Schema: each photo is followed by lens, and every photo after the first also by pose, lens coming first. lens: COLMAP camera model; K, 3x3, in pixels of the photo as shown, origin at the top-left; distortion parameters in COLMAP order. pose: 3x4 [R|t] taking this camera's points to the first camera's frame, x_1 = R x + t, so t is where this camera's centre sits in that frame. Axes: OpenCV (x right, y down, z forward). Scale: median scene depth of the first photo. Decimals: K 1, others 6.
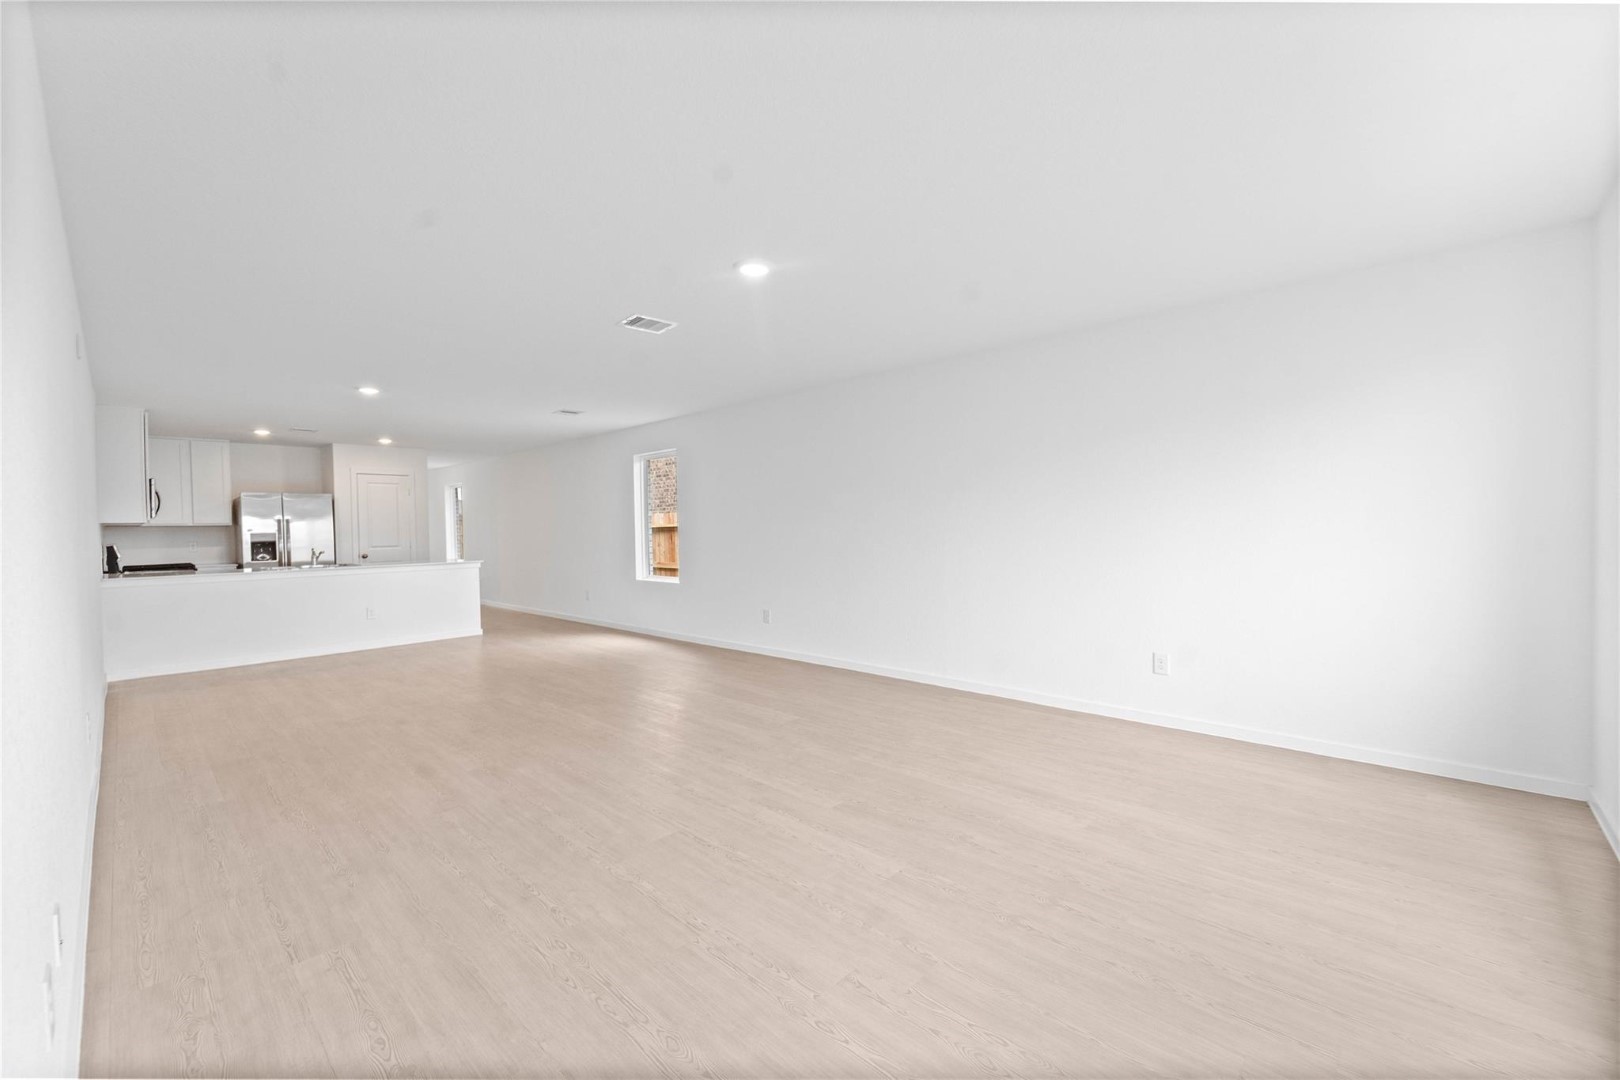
lens RADIAL K [[672.9, 0, 810.0], [0, 672.9, 540.0], [0, 0, 1]] dist [0.002214, 0.000188]
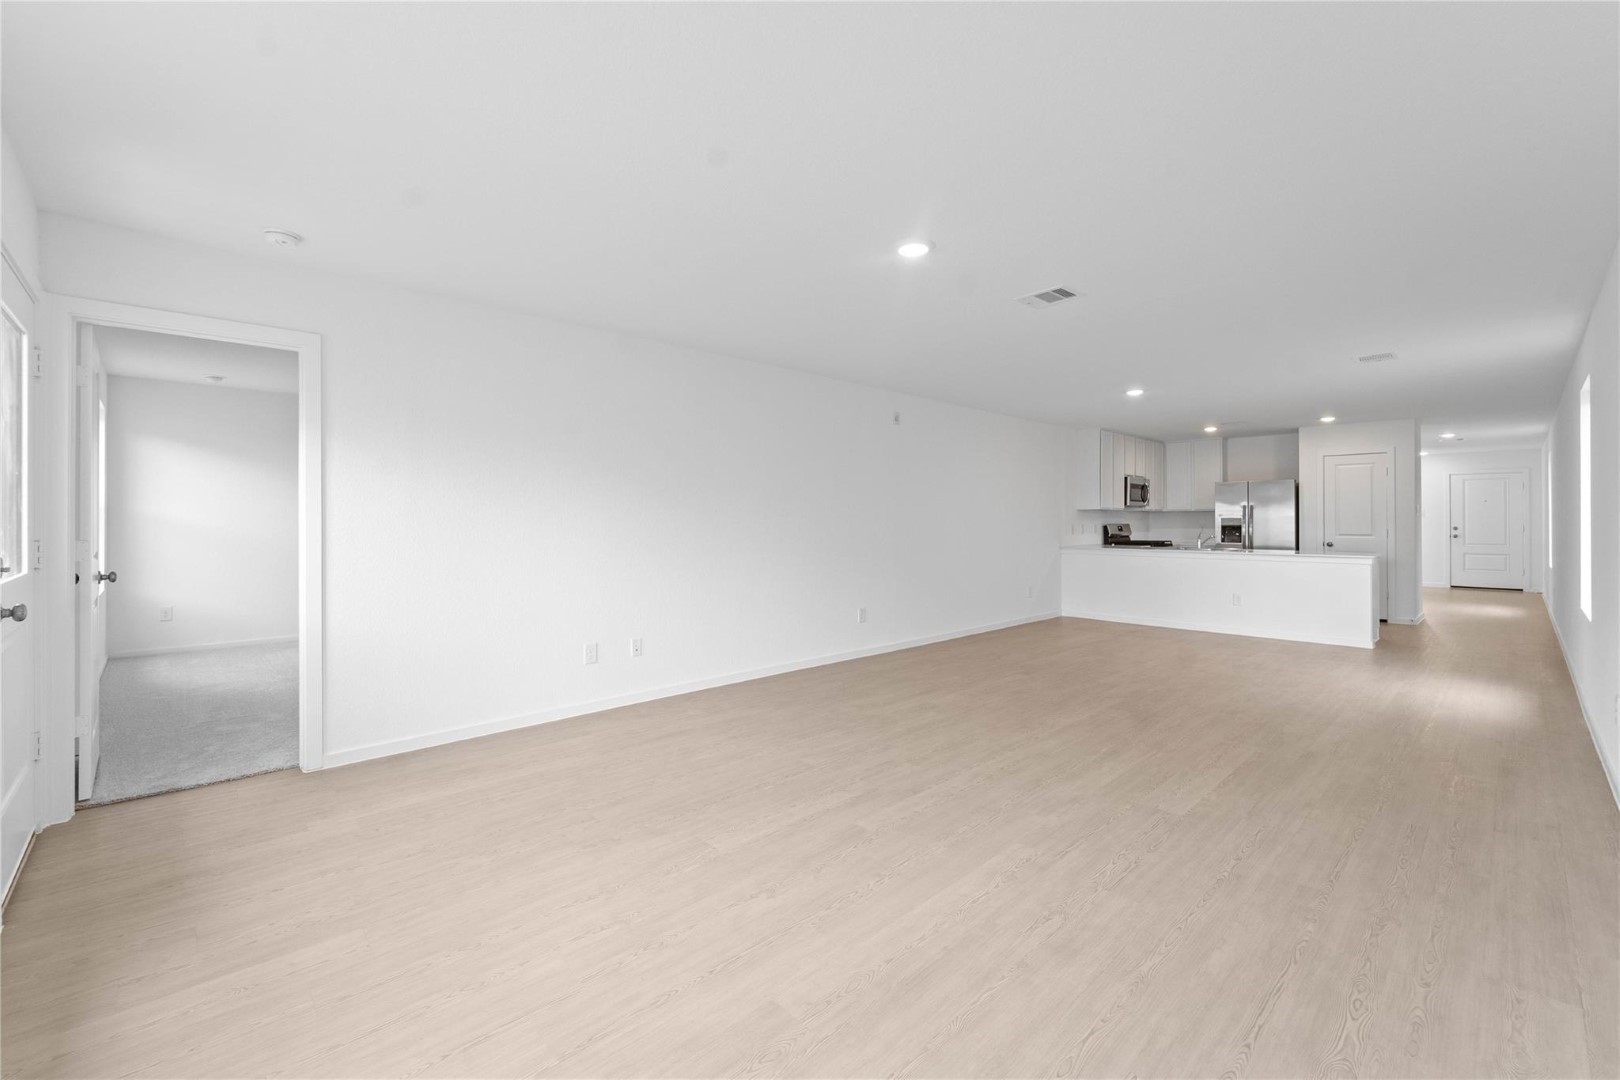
lens RADIAL K [[684.8, 0, 800.0], [0, 684.8, 525.6], [0, 0, 1]] dist [0.000968, 0.000265]
pose [[-0.079587, 0.026654, -0.996472, 0.370132], [-0.021092, 0.999374, 0.028416, -0.014529], [0.996605, 0.023279, -0.078975, 0.378660]]
